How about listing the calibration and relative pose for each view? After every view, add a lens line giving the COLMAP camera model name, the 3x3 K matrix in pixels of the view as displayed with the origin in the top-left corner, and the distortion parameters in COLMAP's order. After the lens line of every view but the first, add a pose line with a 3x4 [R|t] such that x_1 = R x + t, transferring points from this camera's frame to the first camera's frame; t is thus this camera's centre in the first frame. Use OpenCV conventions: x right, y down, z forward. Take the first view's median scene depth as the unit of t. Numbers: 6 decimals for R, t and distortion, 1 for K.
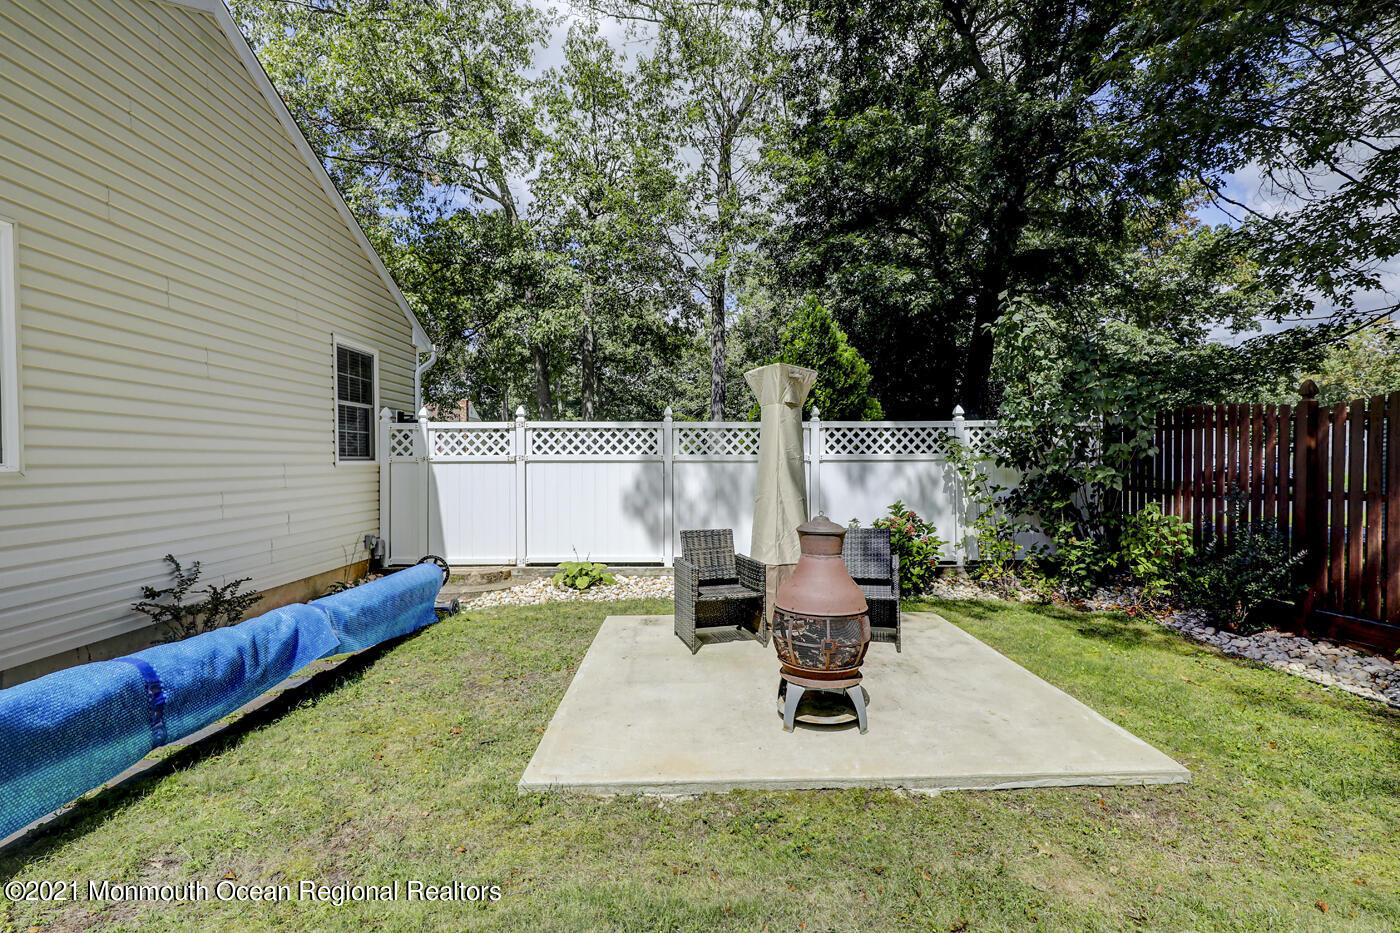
lens RADIAL K [[635.0, 0, 701.1], [0, 635.0, 466.9], [0, 0, 1]] dist [-0.002241, 0.000572]
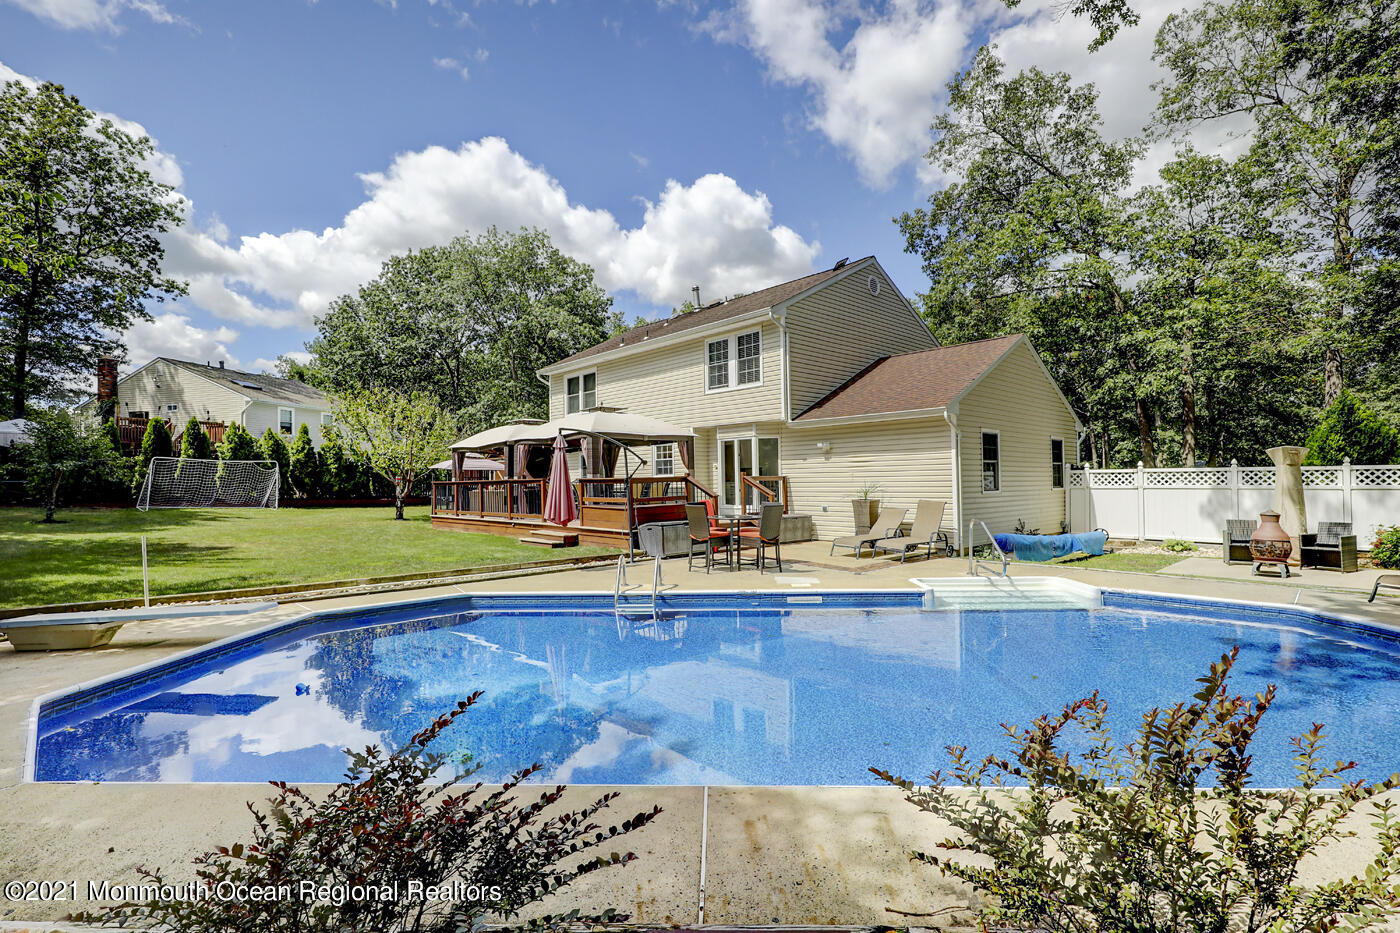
lens RADIAL K [[635.0, 0, 698.8], [0, 635.0, 475.2], [0, 0, 1]] dist [-0.002241, 0.000572]
pose [[0.664027, -0.011632, -0.747618, 0.291513], [-0.000639, 0.999870, -0.016125, -0.017324], [0.747708, 0.011185, 0.663933, -1.388536]]
